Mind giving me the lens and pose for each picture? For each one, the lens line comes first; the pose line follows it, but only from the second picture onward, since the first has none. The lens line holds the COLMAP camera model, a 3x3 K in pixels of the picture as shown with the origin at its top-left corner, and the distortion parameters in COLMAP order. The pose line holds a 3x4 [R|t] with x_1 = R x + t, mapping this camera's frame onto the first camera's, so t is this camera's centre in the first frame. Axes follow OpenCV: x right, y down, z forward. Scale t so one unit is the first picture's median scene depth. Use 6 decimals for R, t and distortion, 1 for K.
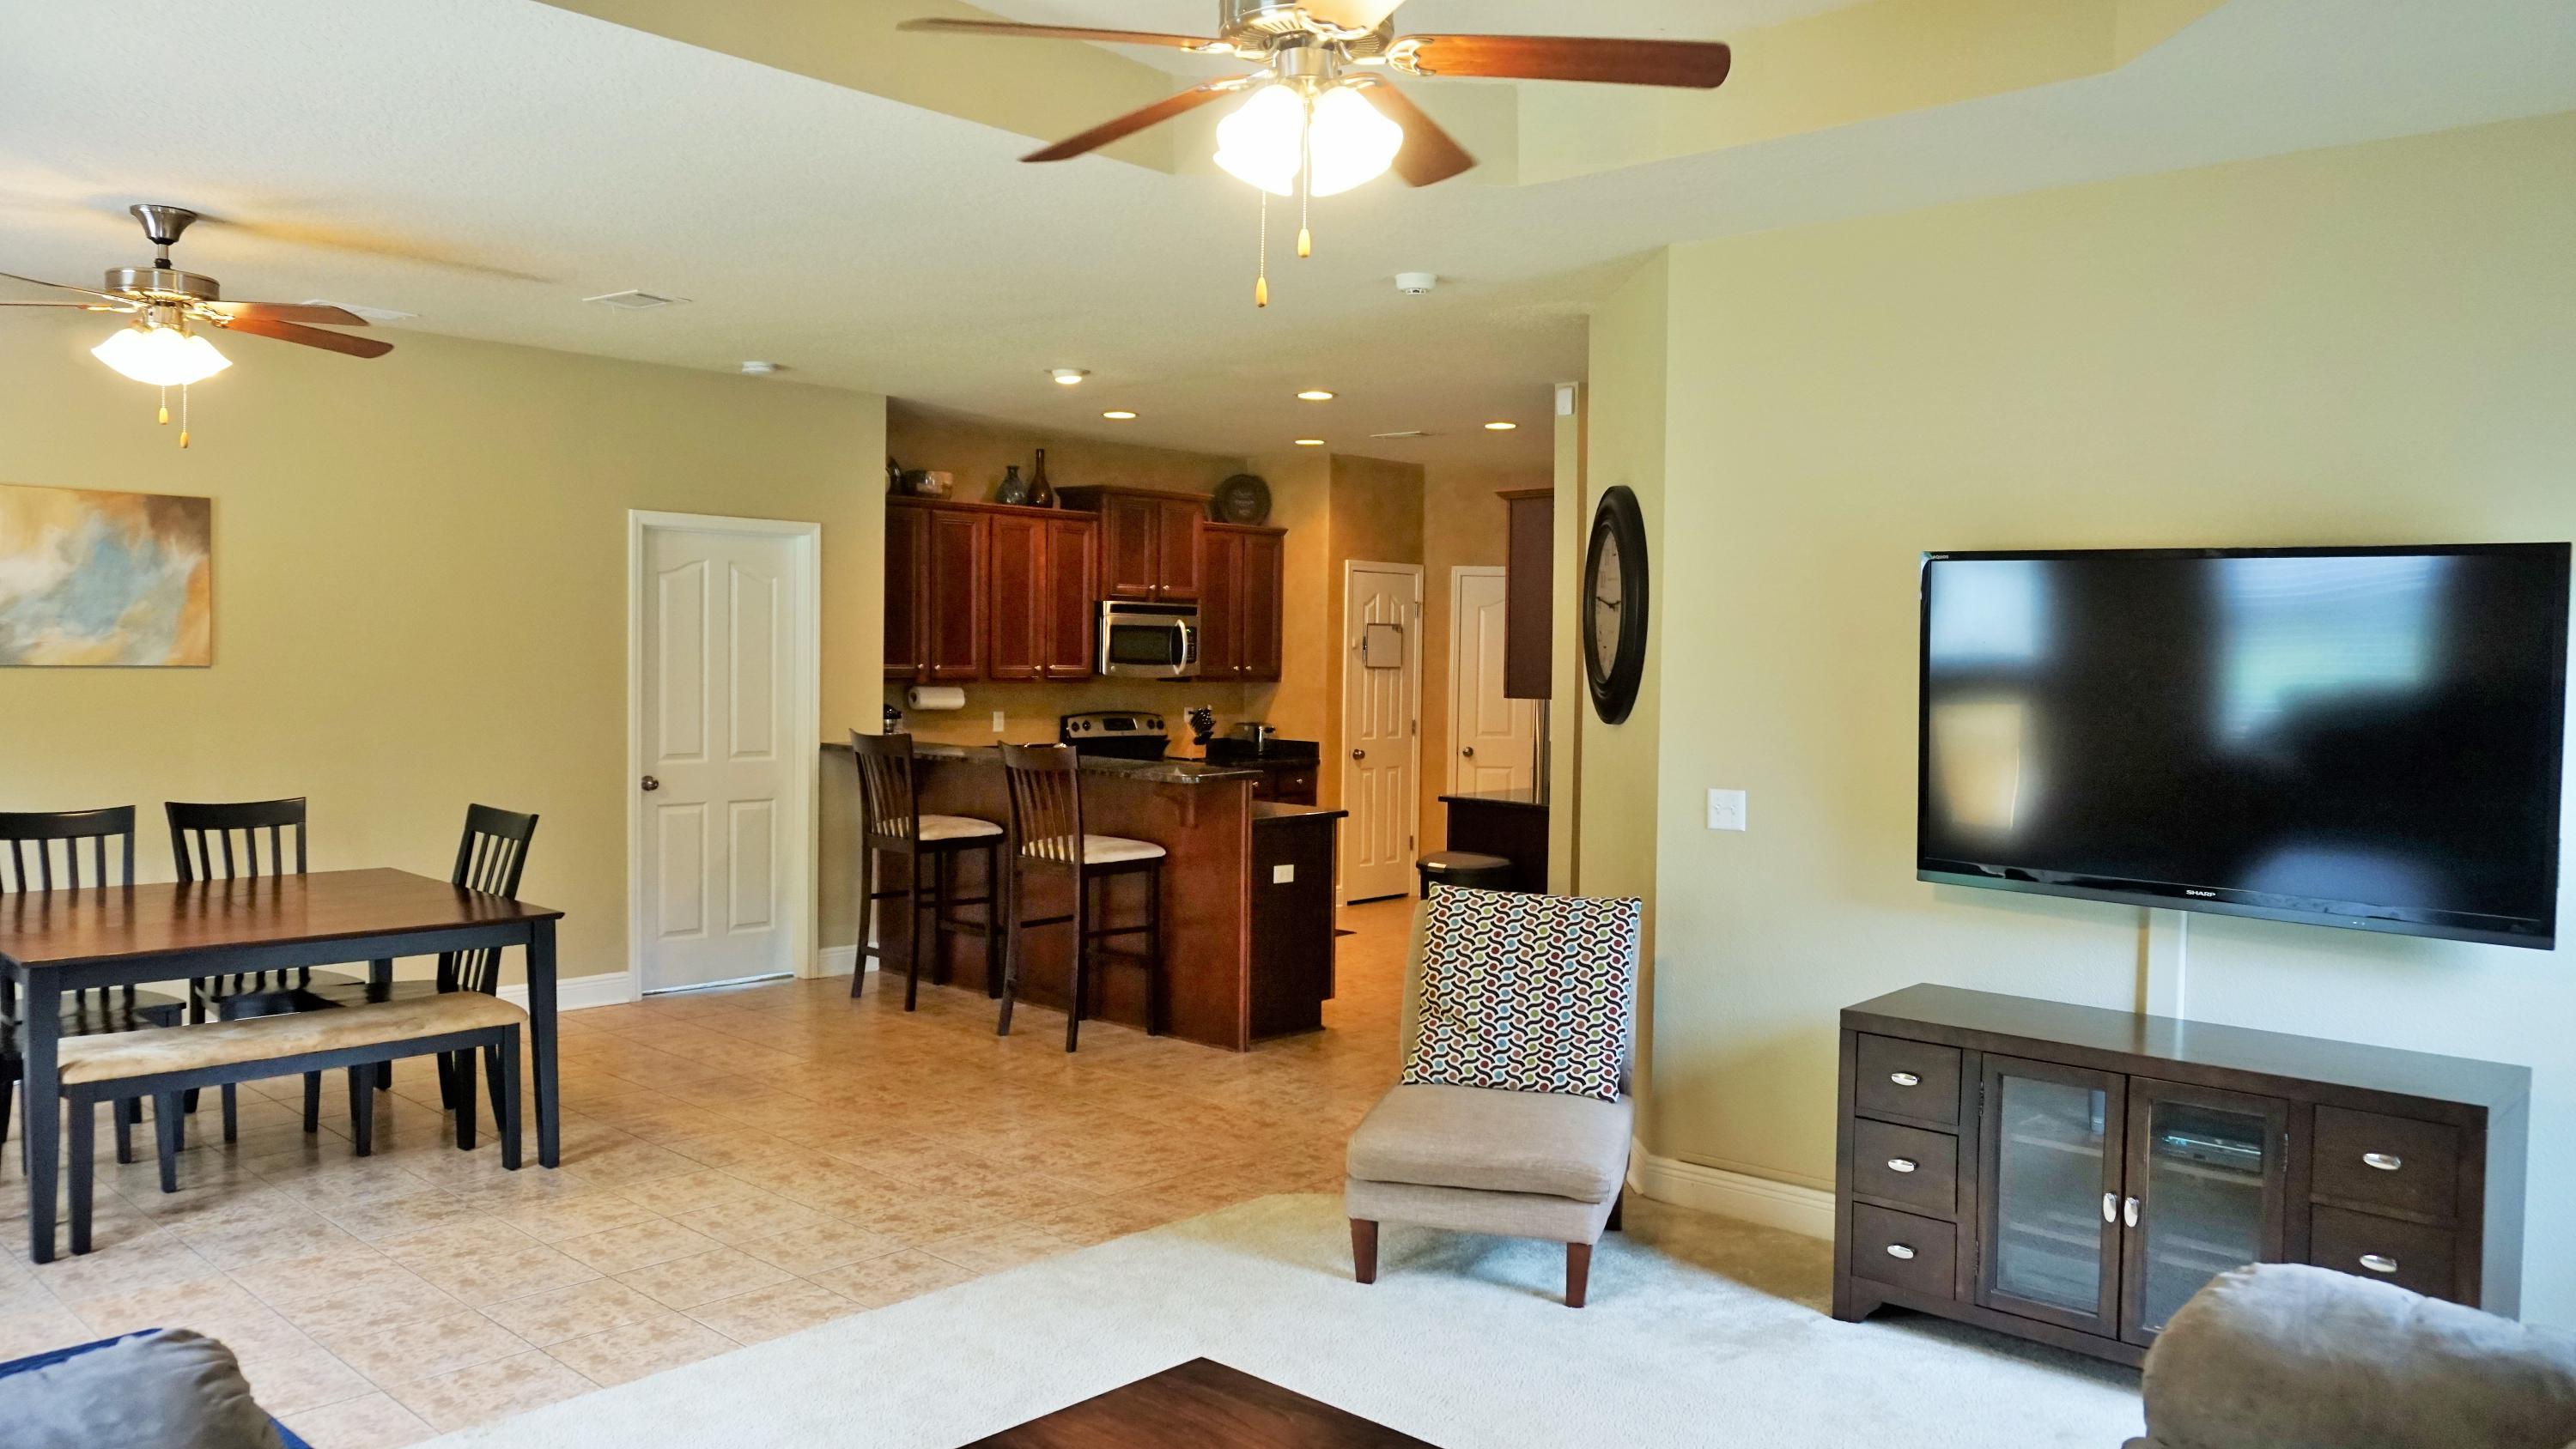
lens RADIAL K [[1872.6, 0, 1302.1], [0, 1872.6, 732.8], [0, 0, 1]] dist [-0.043242, 0.030665]
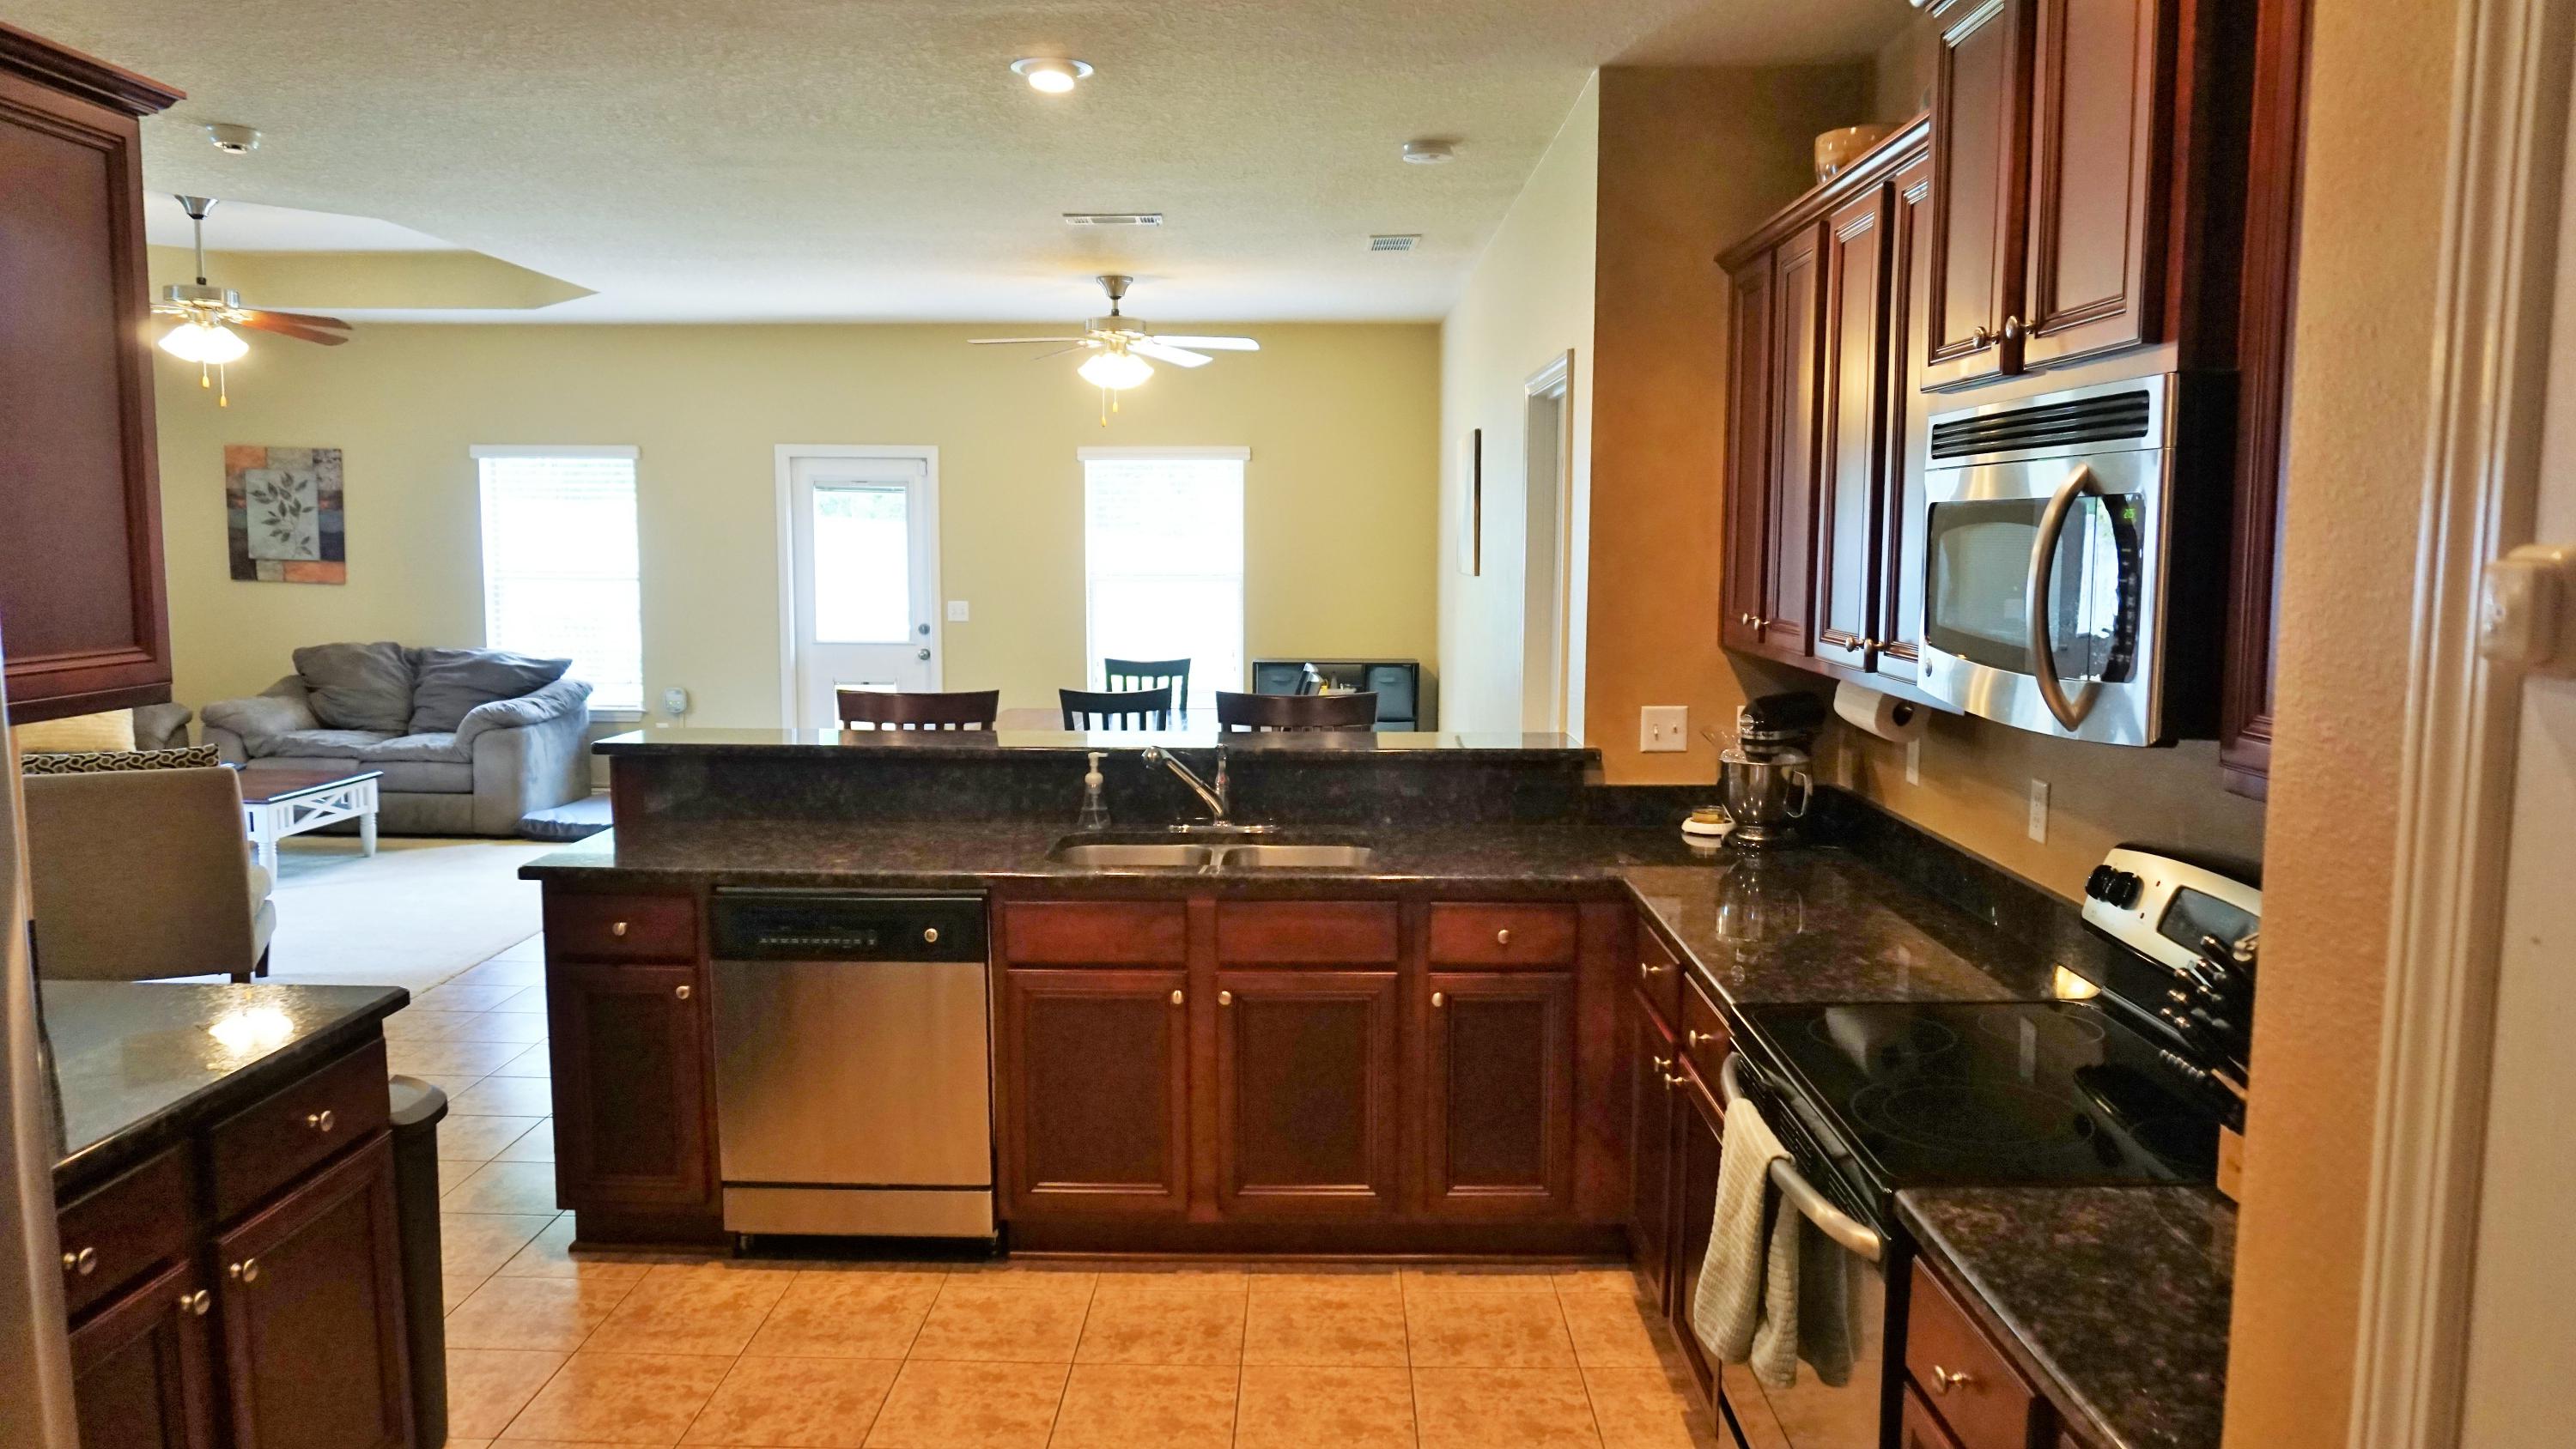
lens RADIAL K [[1741.4, 0, 1305.3], [0, 1741.4, 706.2], [0, 0, 1]] dist [-0.026410, 0.034958]
pose [[-0.745358, 0.044422, -0.665182, 0.217320], [-0.050497, 0.991149, 0.122774, -0.088489], [0.664749, 0.125100, -0.736518, 1.800228]]
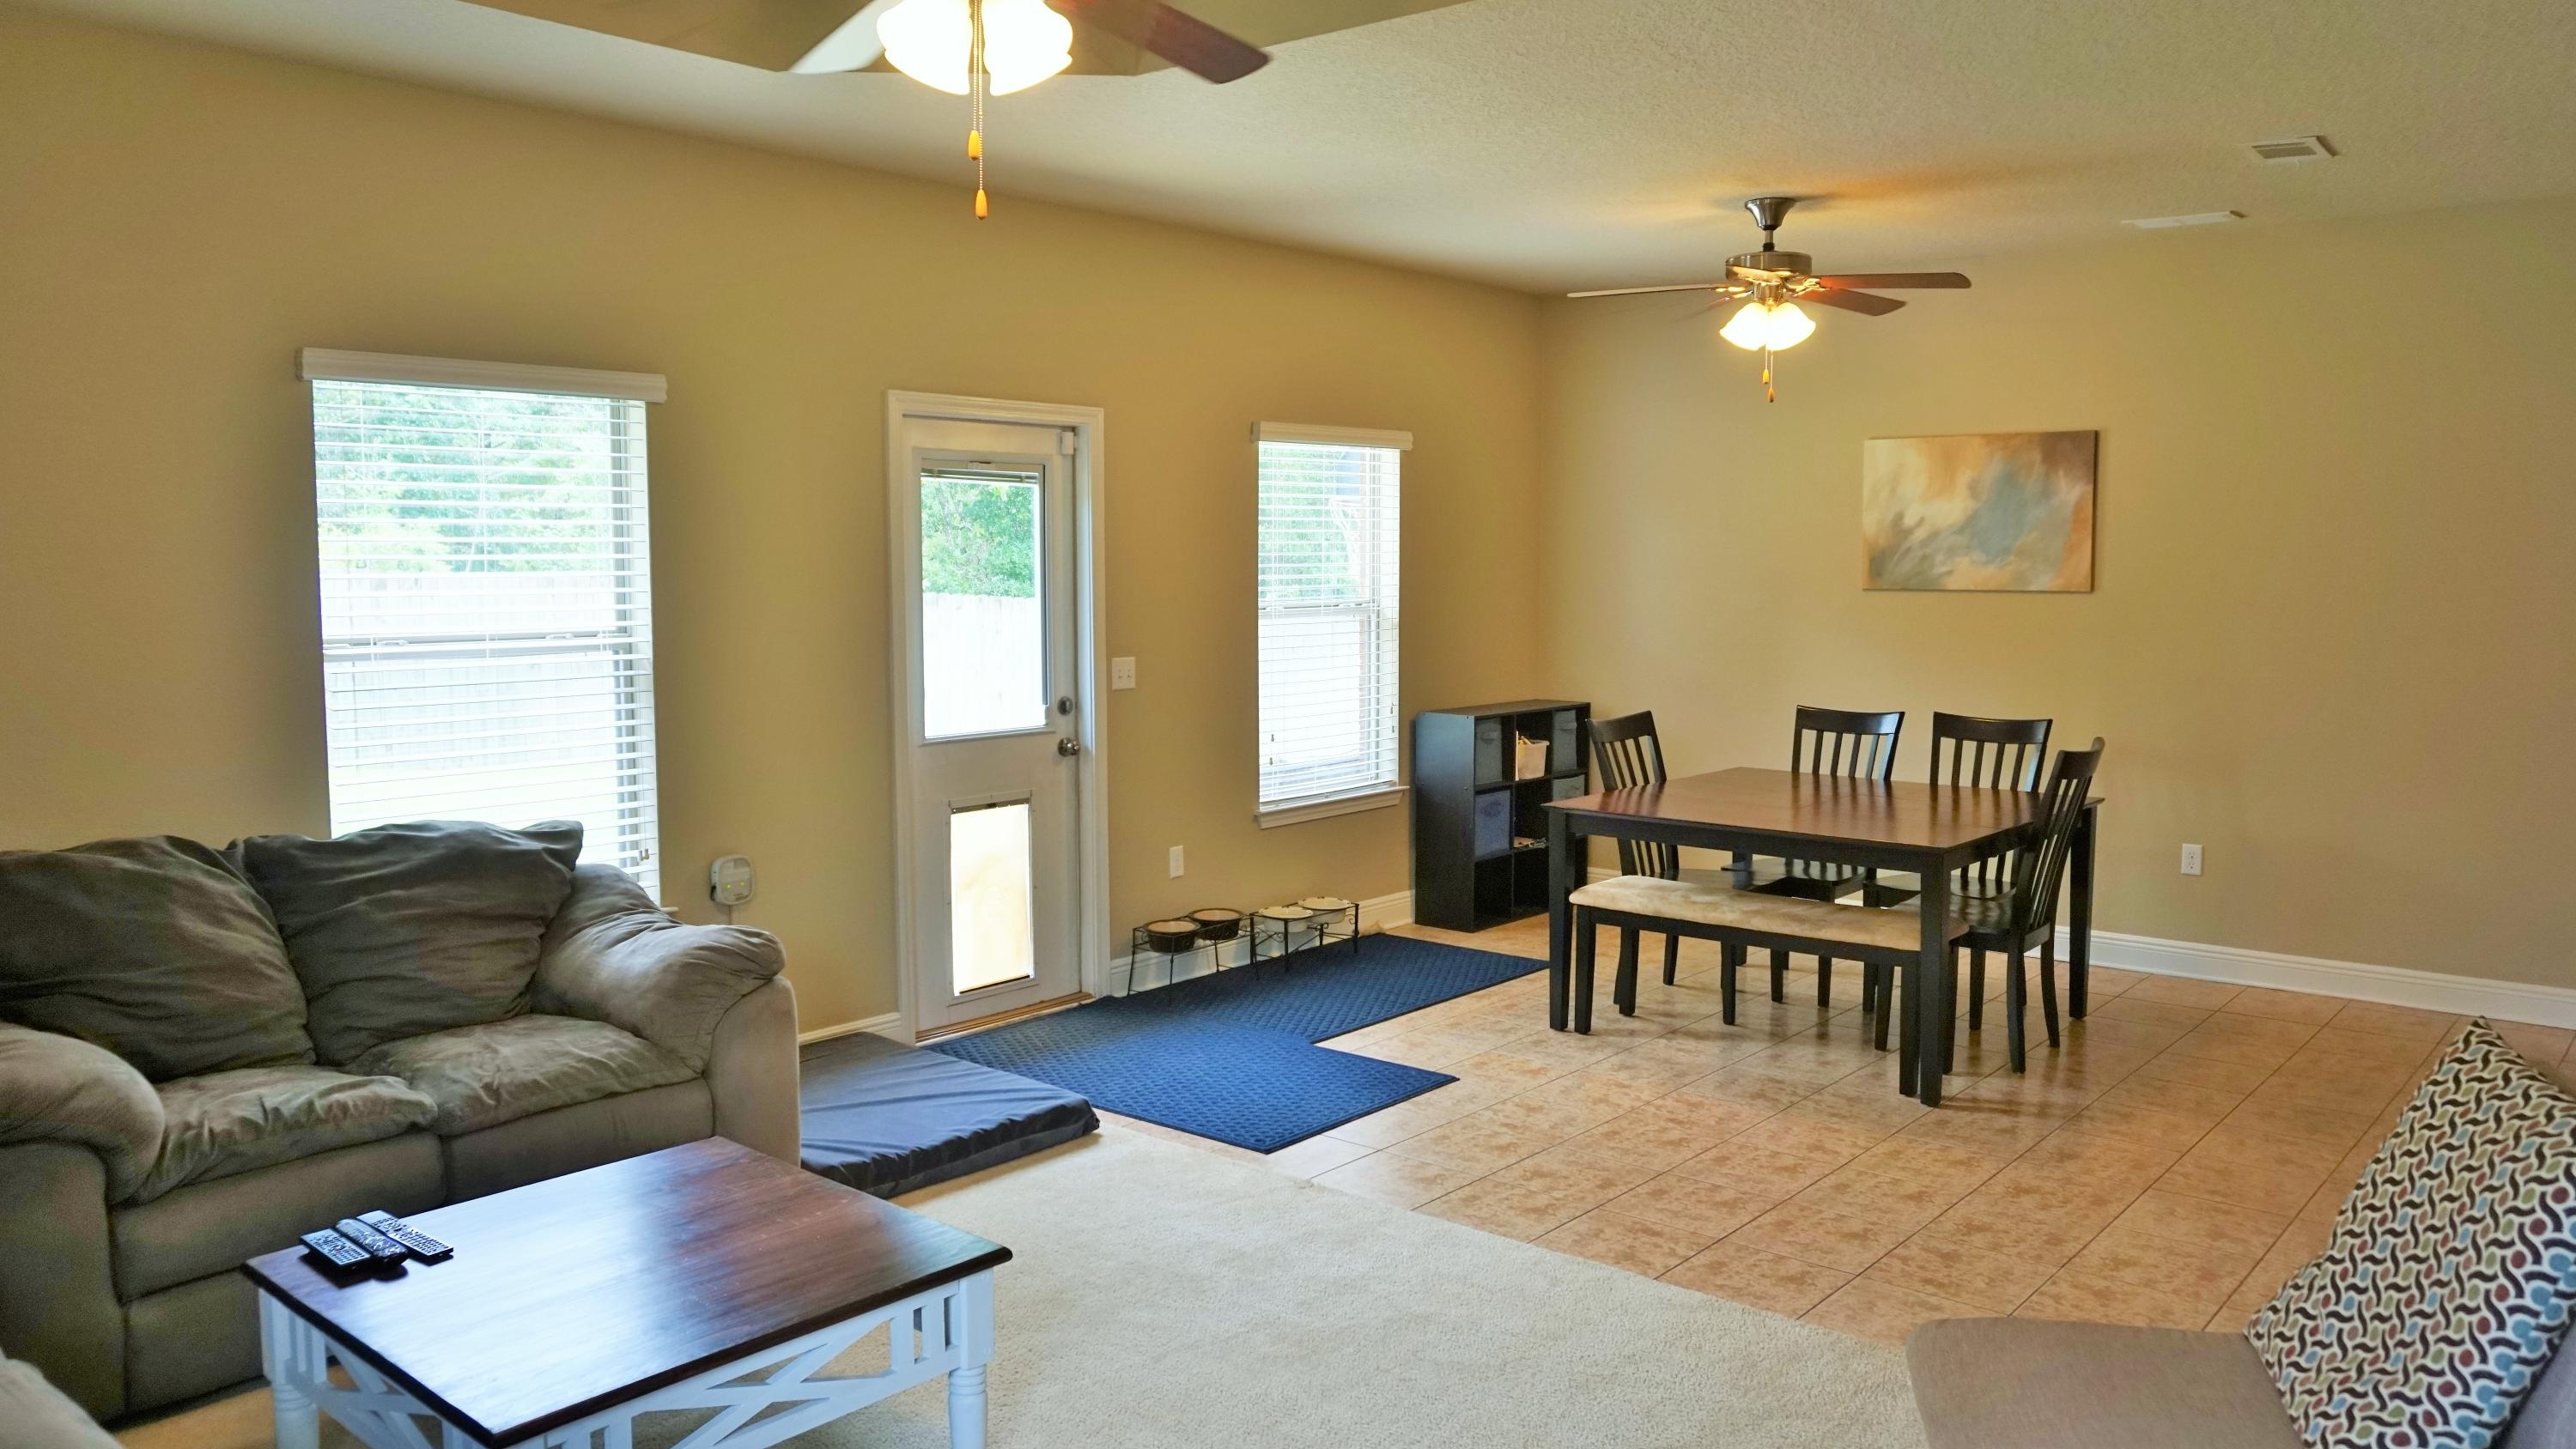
lens RADIAL K [[1872.6, 0, 1306.2], [0, 1872.6, 710.6], [0, 0, 1]] dist [-0.043242, 0.030665]
pose [[0.014126, 0.062362, -0.997954, 0.470315], [-0.041809, 0.997217, 0.061725, -0.015657], [0.999026, 0.040852, 0.016694, 0.556918]]
